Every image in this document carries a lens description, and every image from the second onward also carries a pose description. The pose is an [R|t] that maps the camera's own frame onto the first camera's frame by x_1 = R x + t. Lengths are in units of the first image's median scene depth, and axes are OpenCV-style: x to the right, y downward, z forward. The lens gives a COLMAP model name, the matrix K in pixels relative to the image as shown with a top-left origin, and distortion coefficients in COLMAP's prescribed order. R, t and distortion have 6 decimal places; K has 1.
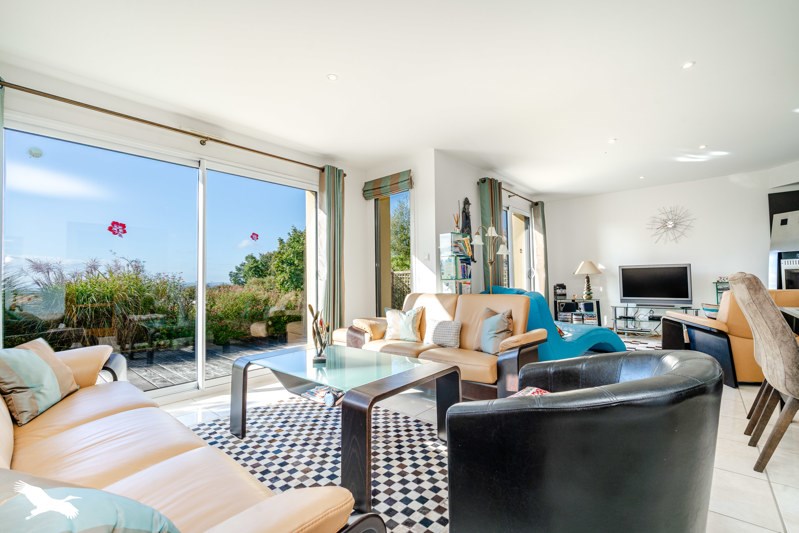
lens RADIAL K [[344.2, 0, 398.3], [0, 344.2, 266.6], [0, 0, 1]] dist [0.001825, 0.000105]
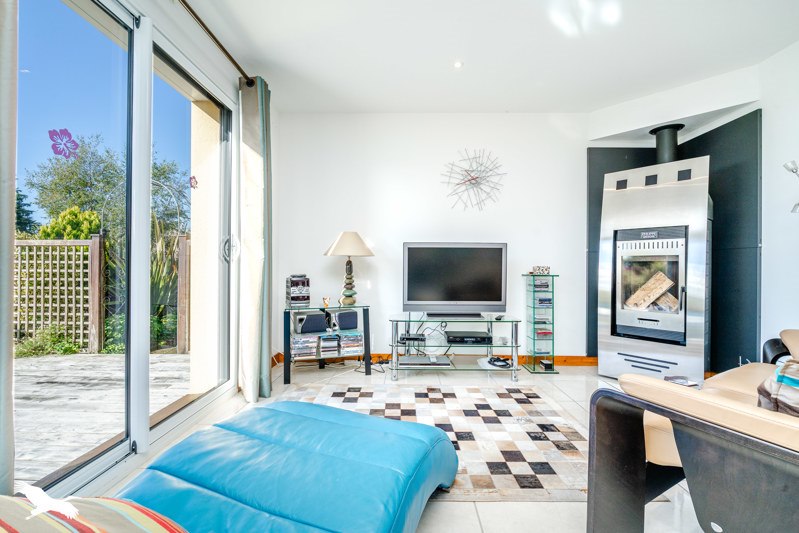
lens RADIAL K [[344.2, 0, 400.0], [0, 344.2, 269.9], [0, 0, 1]] dist [0.001825, 0.000105]
pose [[0.758944, 0.018481, 0.650893, 0.278674], [-0.042871, 0.998847, 0.021627, 0.027285], [-0.649743, -0.044318, 0.758861, 0.571815]]
